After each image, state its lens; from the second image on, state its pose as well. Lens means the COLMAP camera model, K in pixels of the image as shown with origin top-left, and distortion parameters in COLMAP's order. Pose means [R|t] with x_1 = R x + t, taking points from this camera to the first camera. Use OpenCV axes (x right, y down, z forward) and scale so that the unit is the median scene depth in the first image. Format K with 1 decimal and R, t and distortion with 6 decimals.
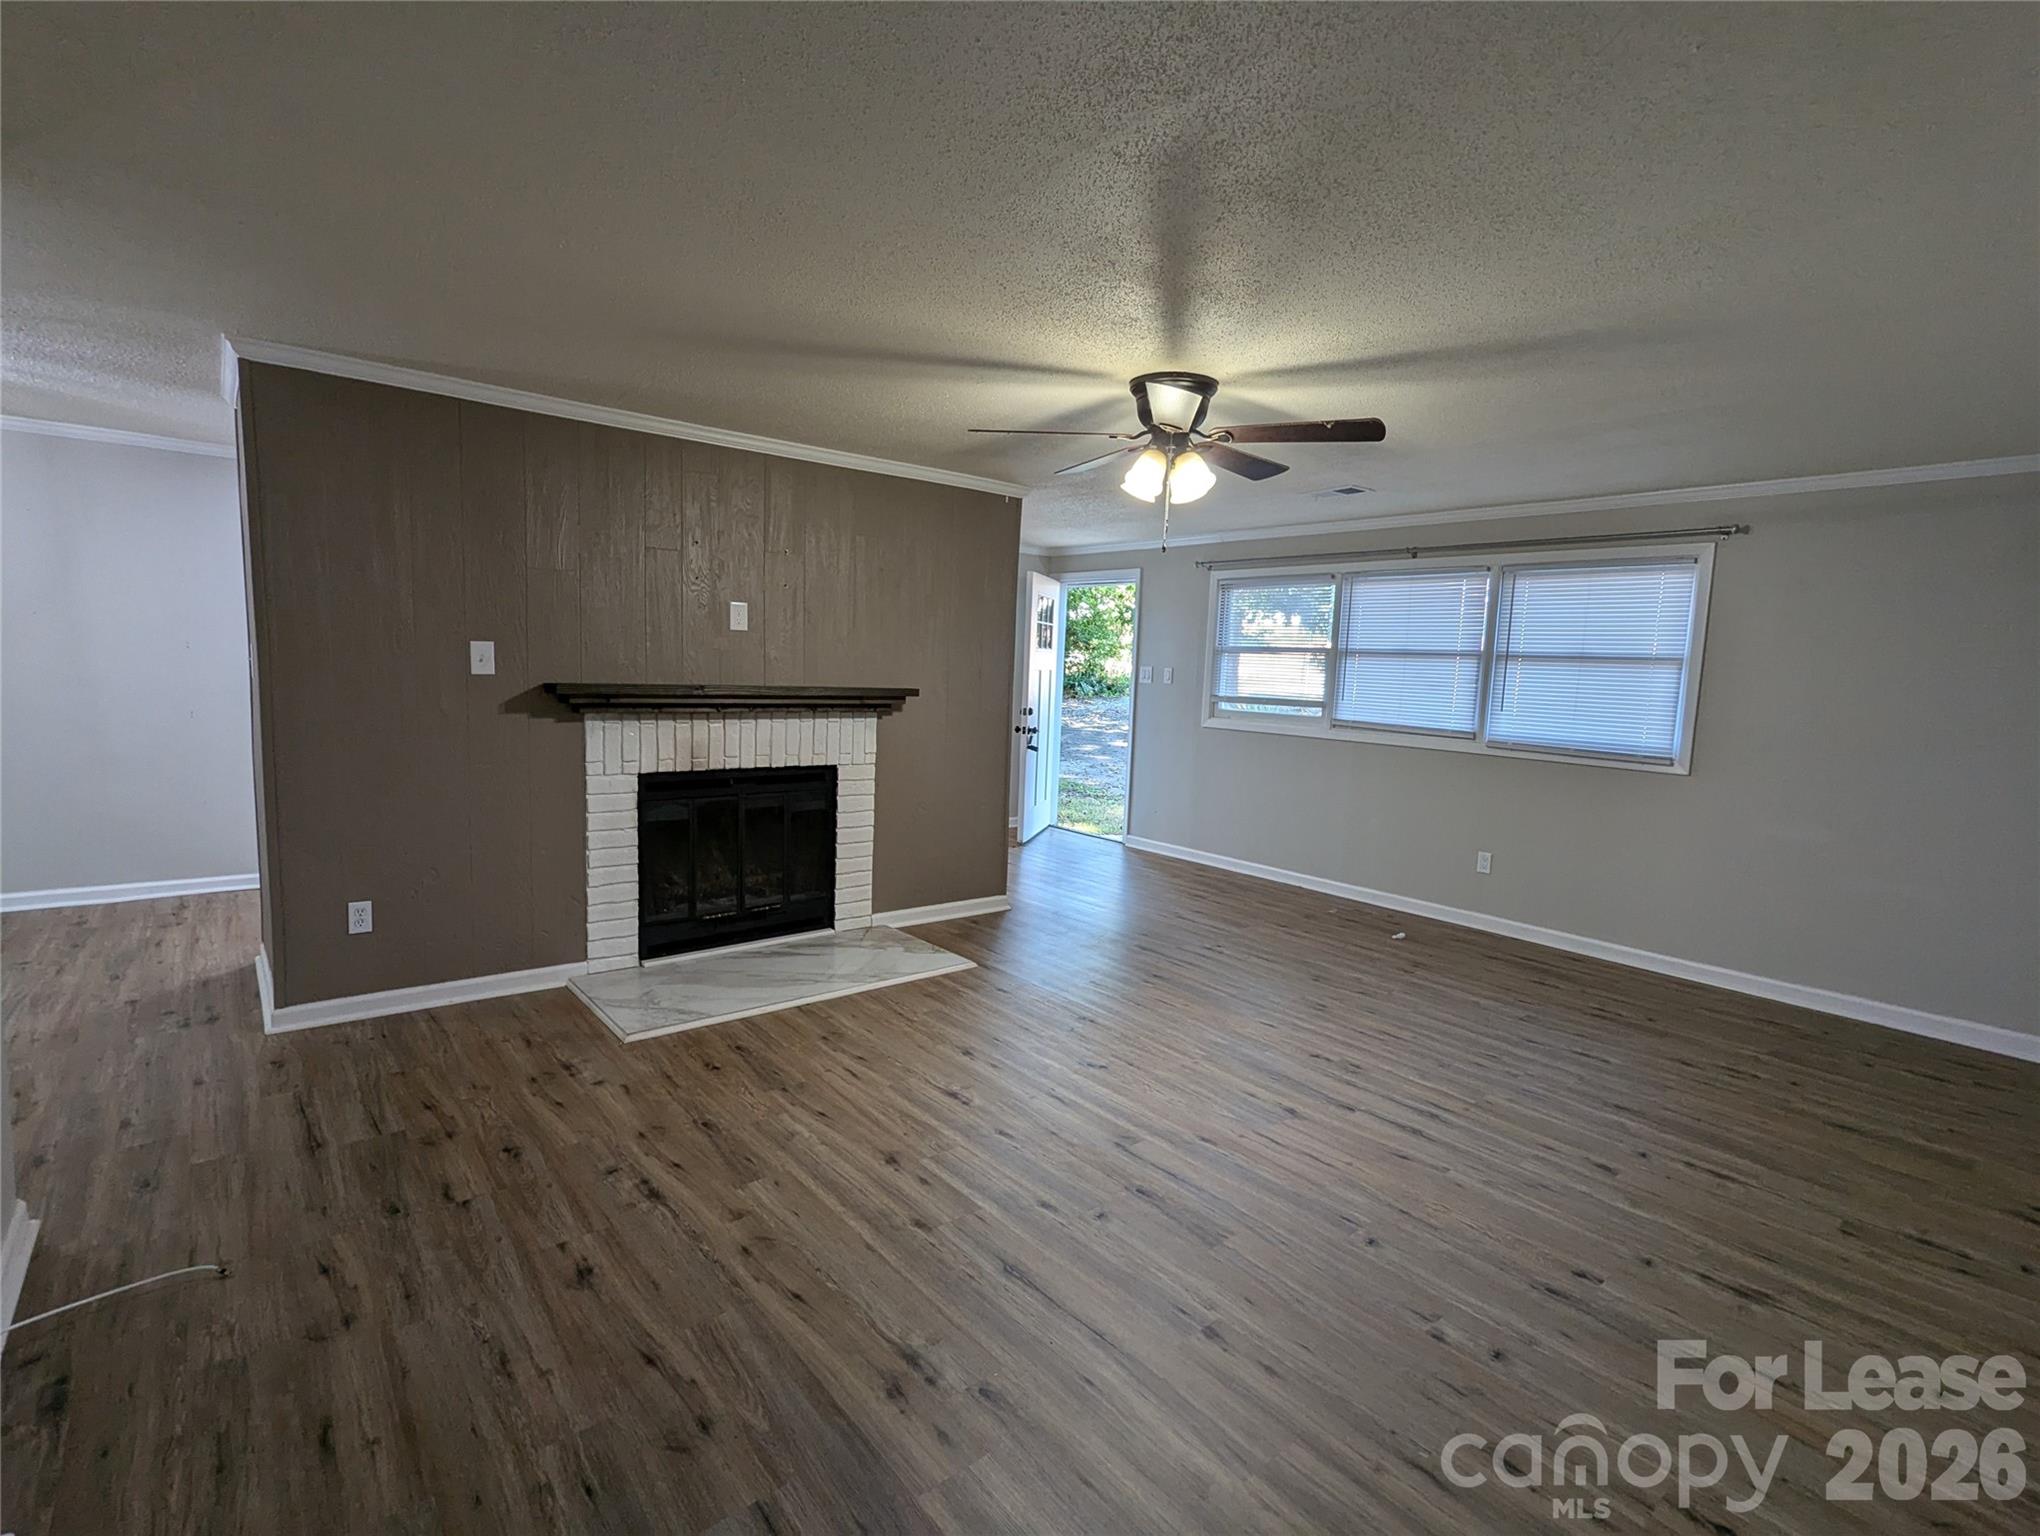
lens RADIAL K [[977.9, 0, 1009.7], [0, 977.9, 760.8], [0, 0, 1]] dist [0.001070, -0.009142]
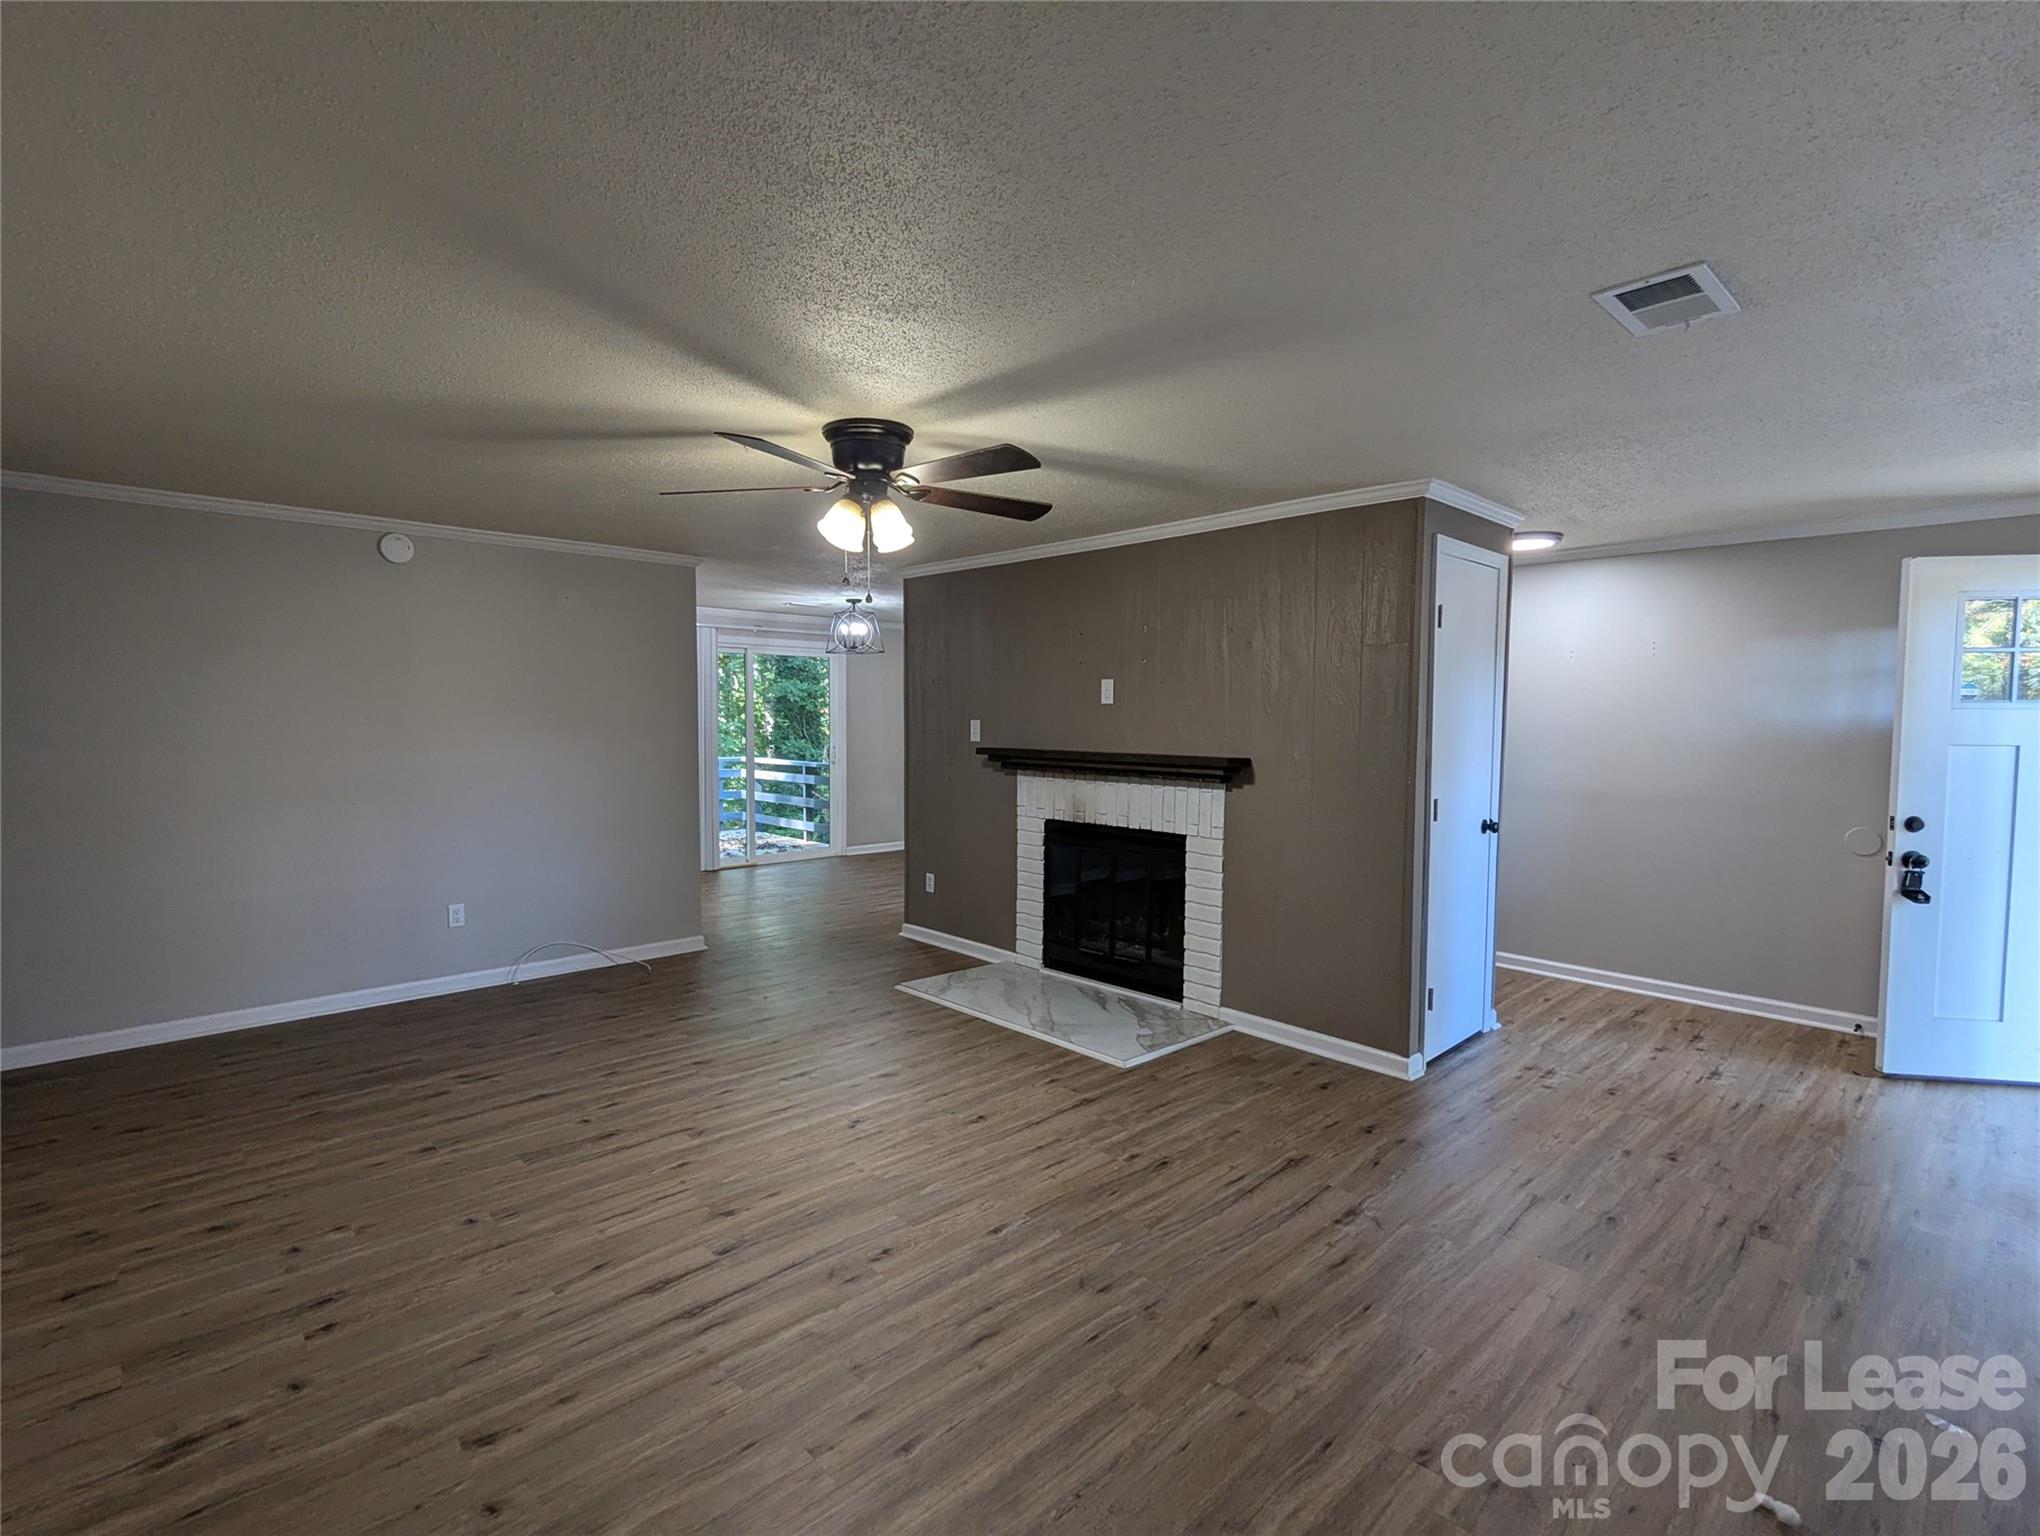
lens RADIAL K [[969.3, 0, 1014.2], [0, 969.3, 769.0], [0, 0, 1]] dist [-0.003013, 0.001118]
pose [[0.071429, 0.018788, -0.997269, 0.870004], [-0.105887, 0.994316, 0.011148, -0.060551], [0.991809, 0.104802, 0.073013, 0.850097]]
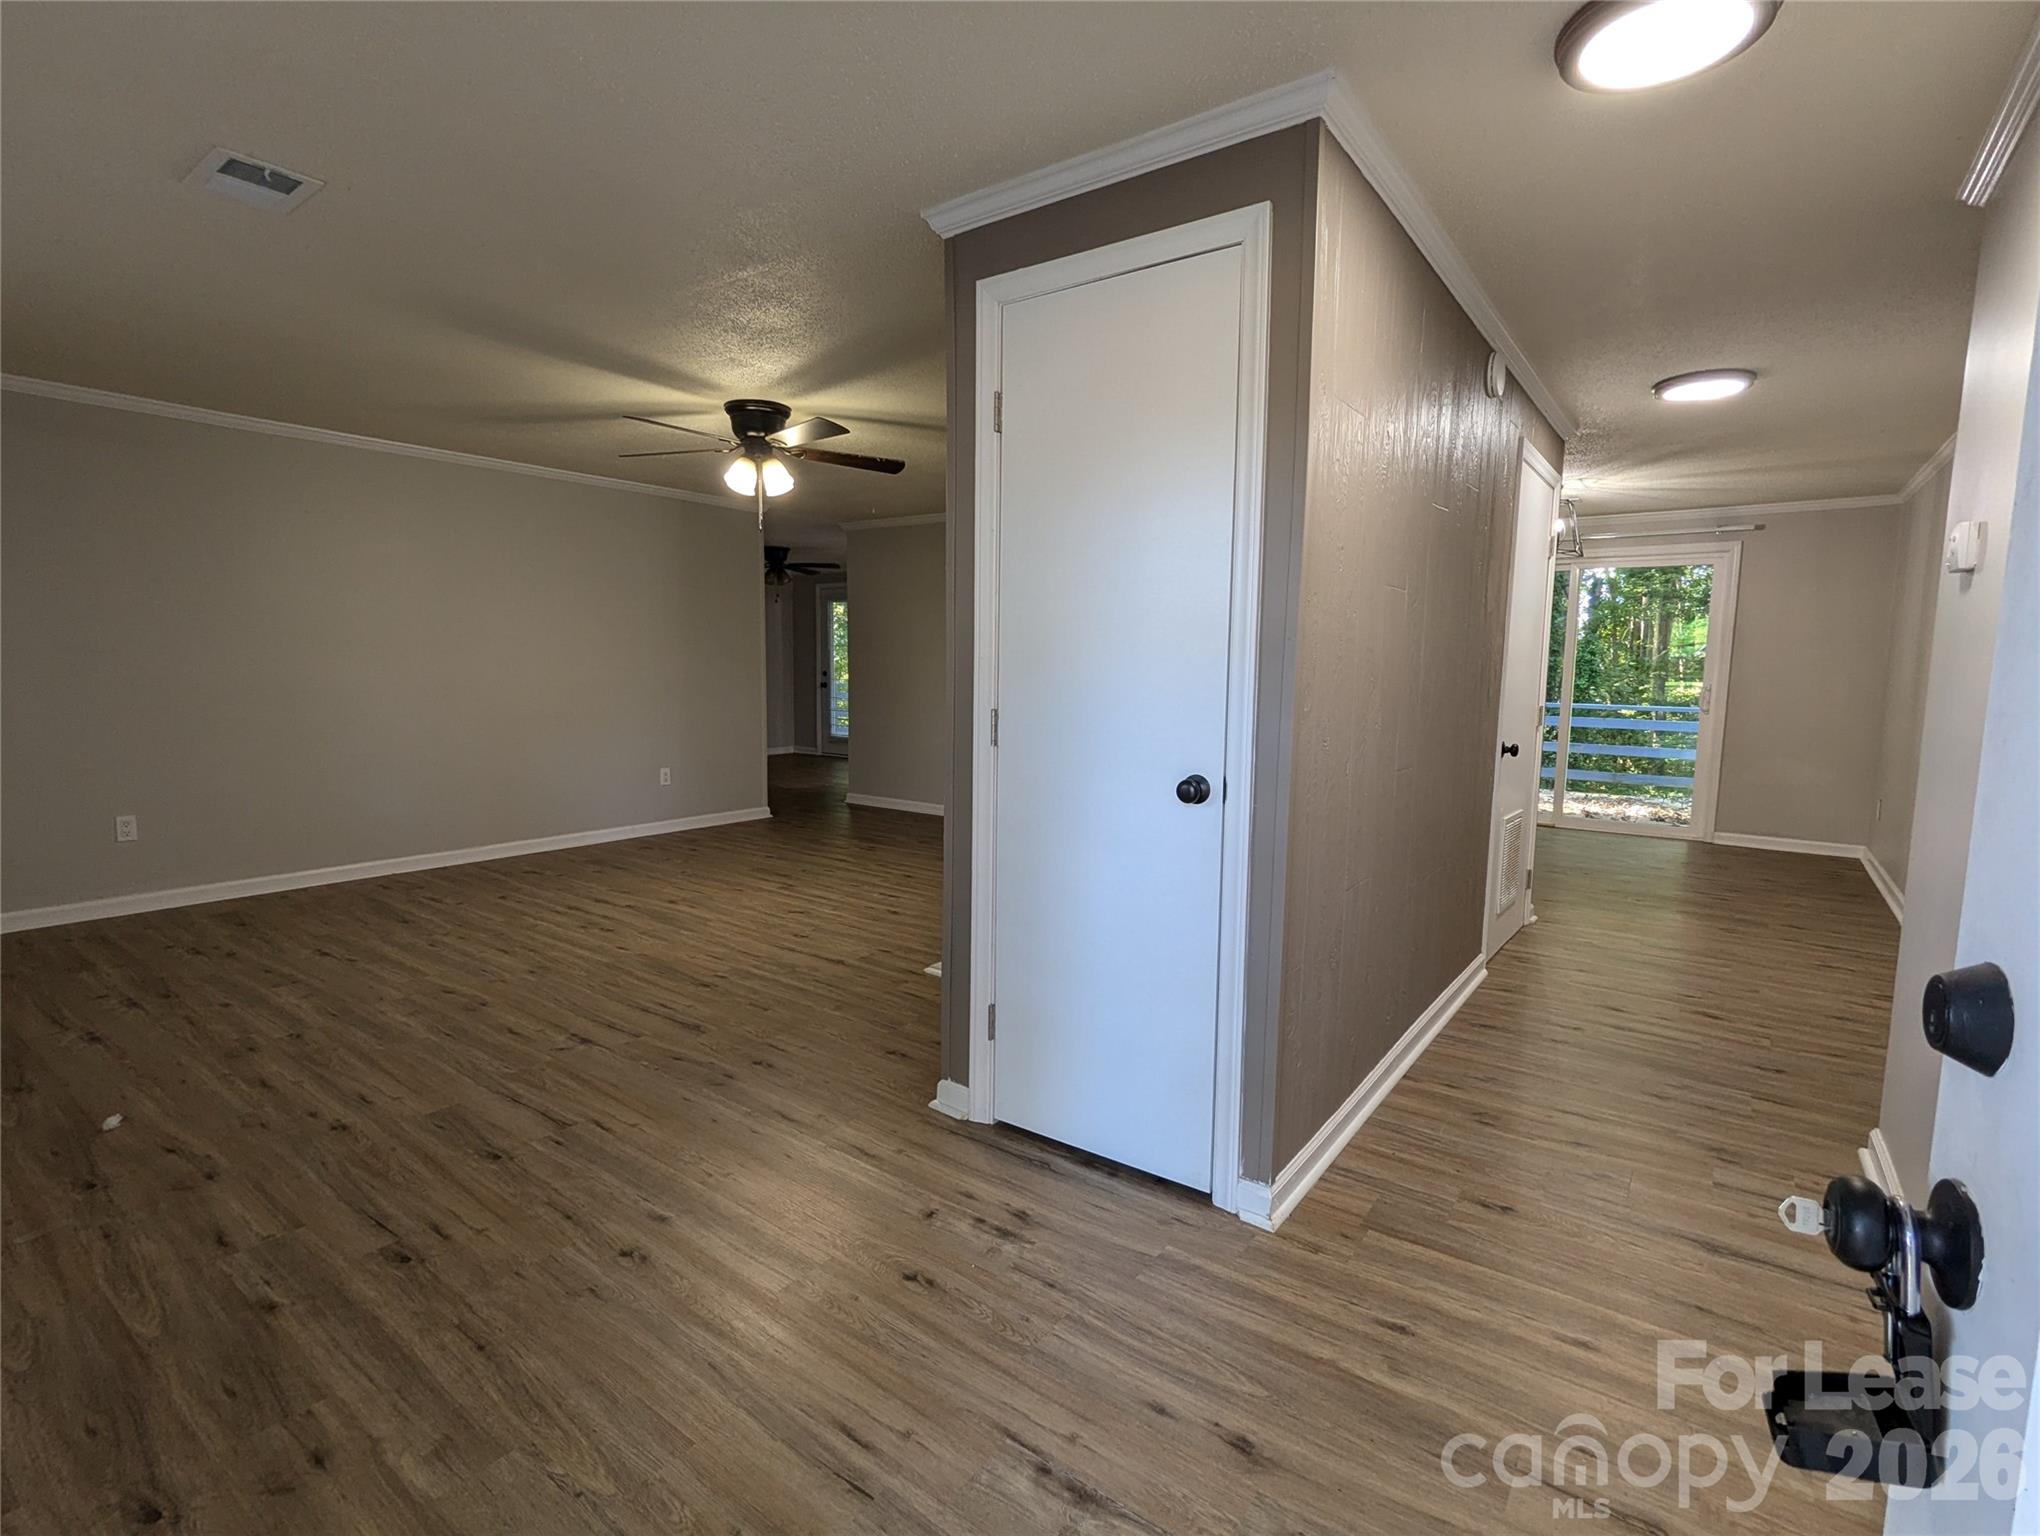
lens RADIAL K [[969.3, 0, 1014.2], [0, 969.3, 769.0], [0, 0, 1]] dist [-0.003013, 0.001118]
pose [[-0.968127, -0.025496, -0.249160, 0.111694], [-0.076790, 0.977111, 0.198385, -0.144309], [0.238399, 0.211194, -0.947926, 1.876263]]
